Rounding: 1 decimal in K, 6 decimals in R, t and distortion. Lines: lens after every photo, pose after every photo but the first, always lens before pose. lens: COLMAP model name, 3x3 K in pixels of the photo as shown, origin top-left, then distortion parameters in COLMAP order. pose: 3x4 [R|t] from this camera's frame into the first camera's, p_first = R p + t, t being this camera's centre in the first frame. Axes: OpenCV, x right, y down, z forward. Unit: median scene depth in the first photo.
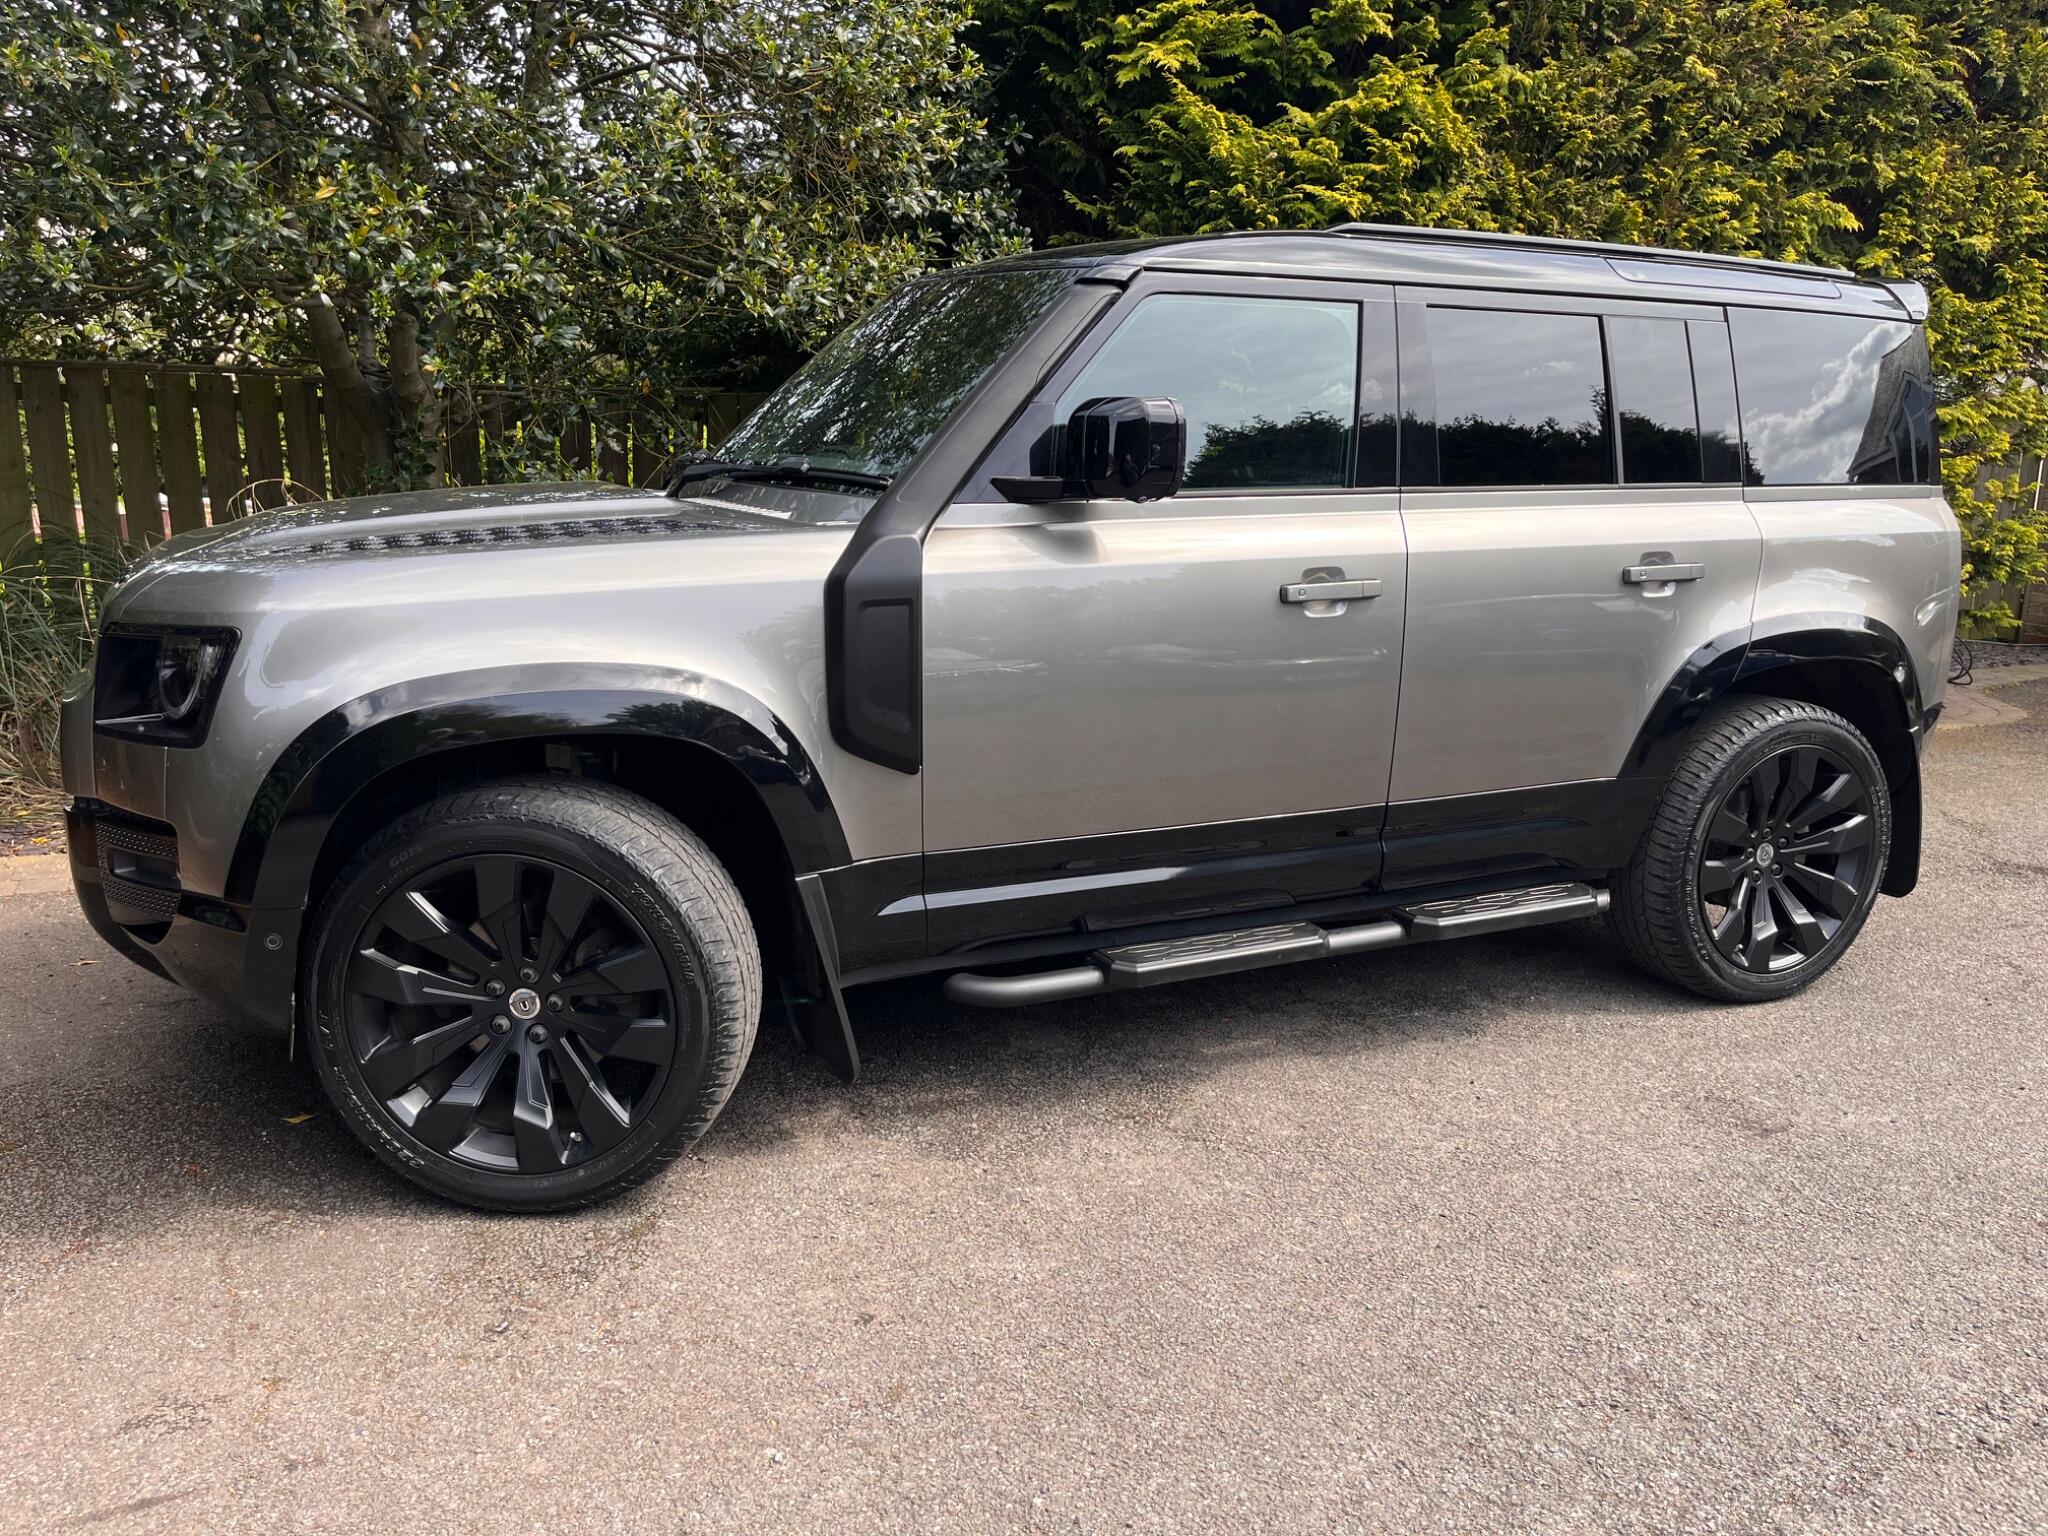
lens RADIAL K [[1562.0, 0, 1027.7], [0, 1562.0, 771.9], [0, 0, 1]] dist [0.080463, -0.117645]
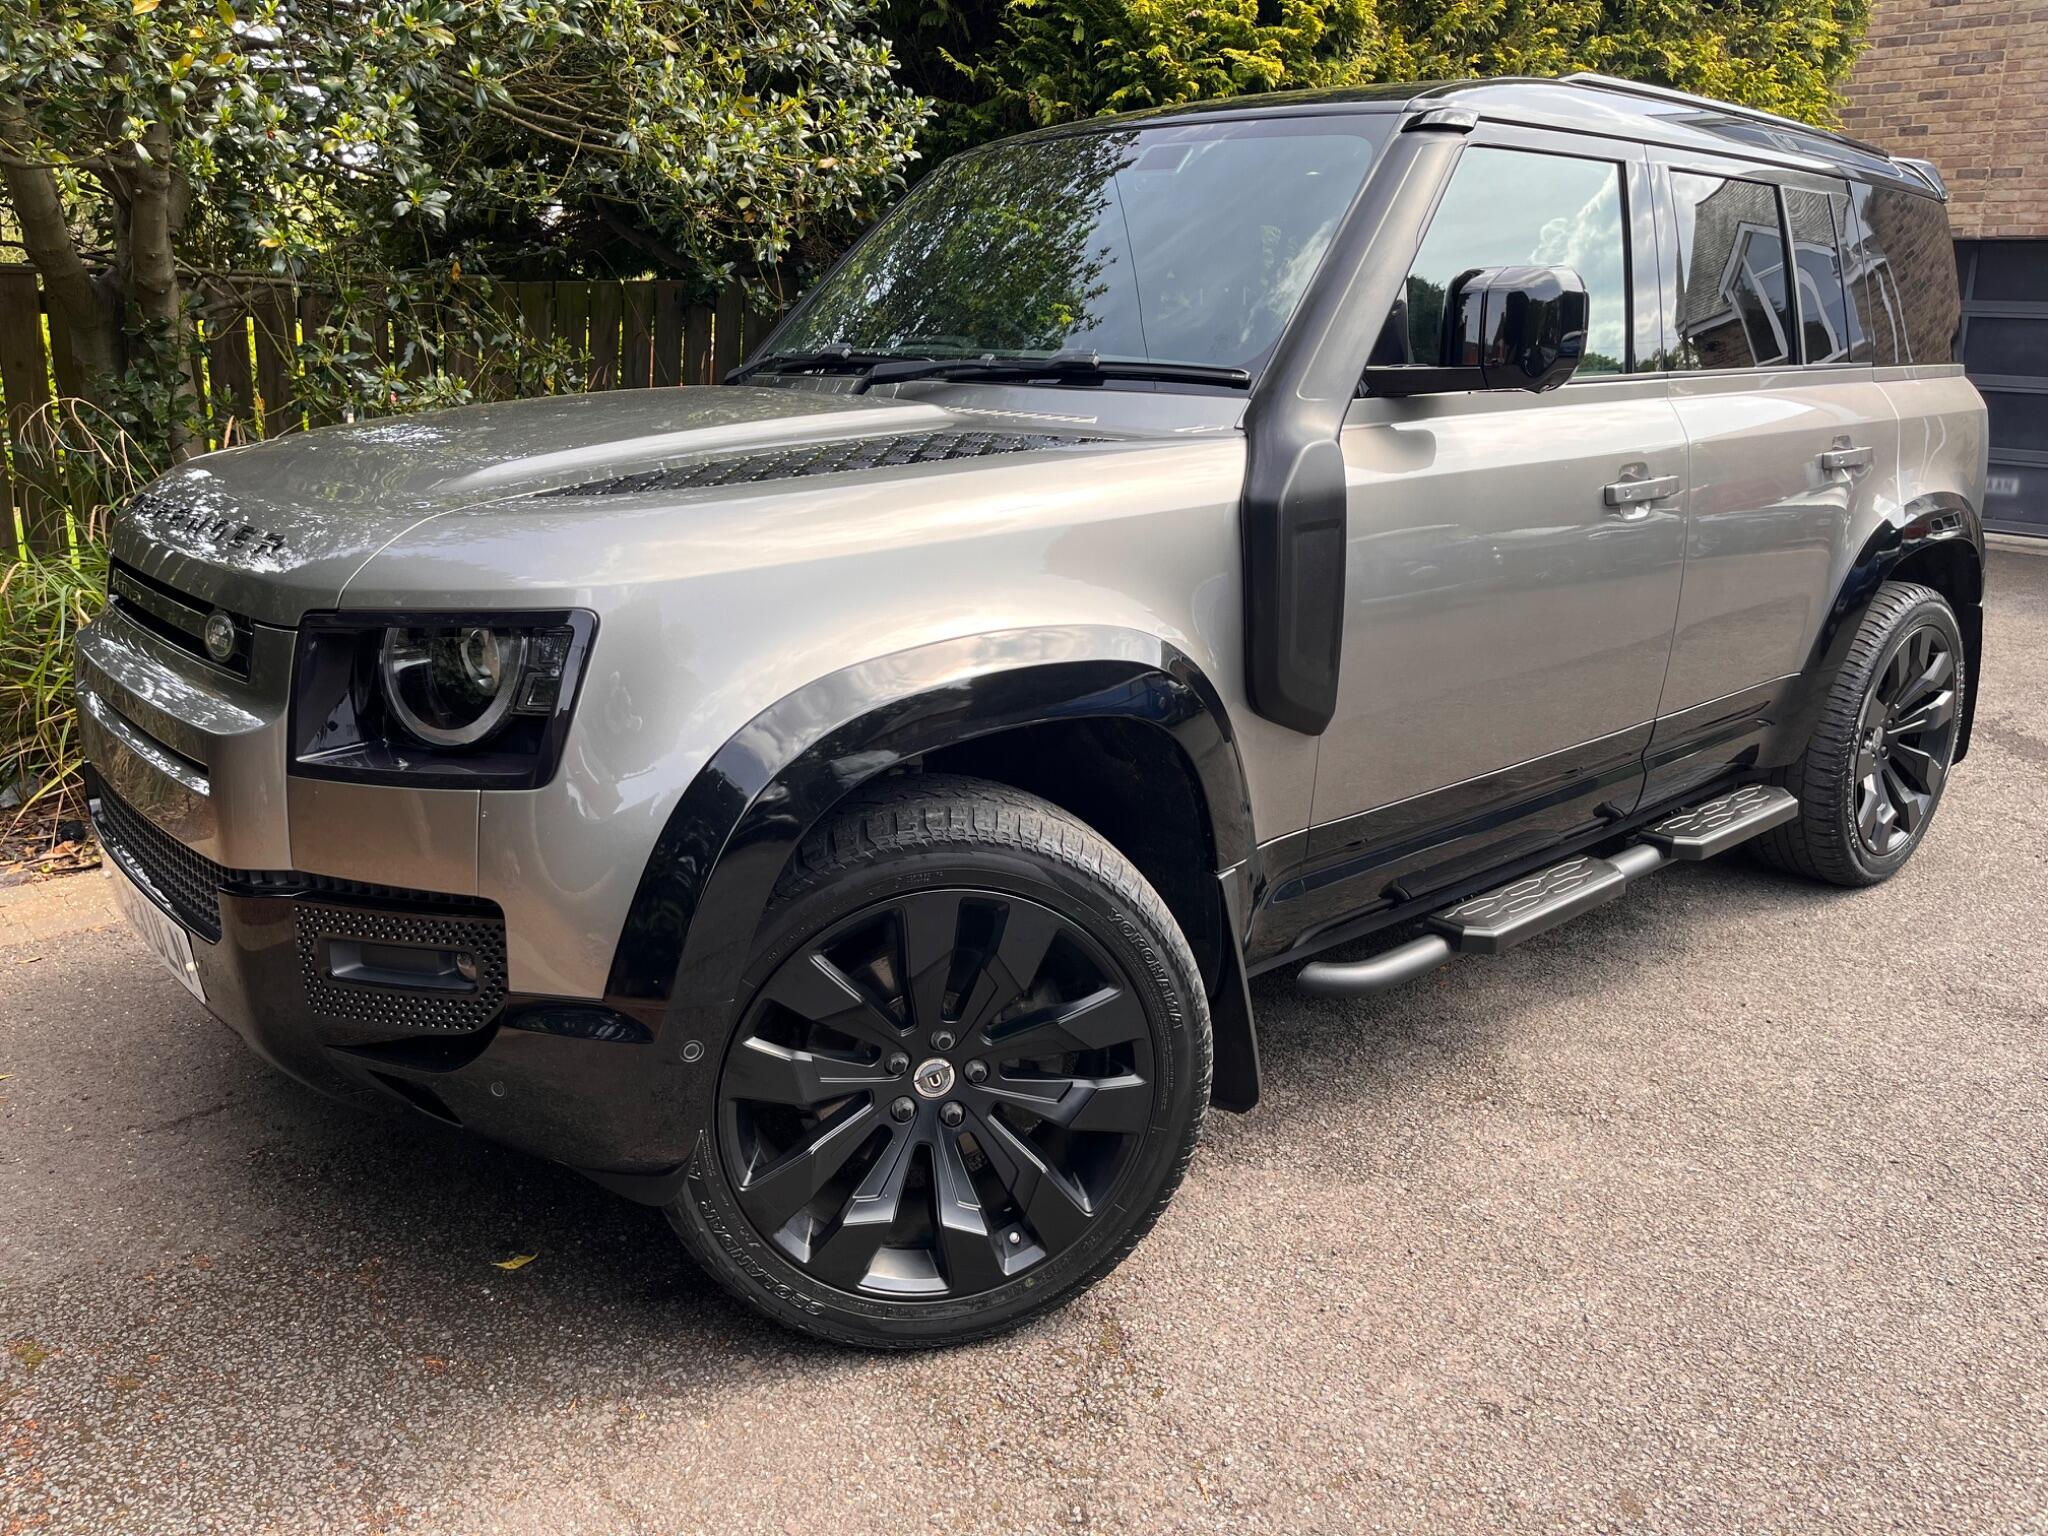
lens RADIAL K [[1562.0, 0, 1027.7], [0, 1562.0, 771.9], [0, 0, 1]] dist [0.080463, -0.117645]
pose [[0.957299, -0.088677, 0.275165, -0.241532], [0.072158, 0.994961, 0.069607, -0.025562], [-0.279951, -0.046780, 0.958874, 0.135661]]
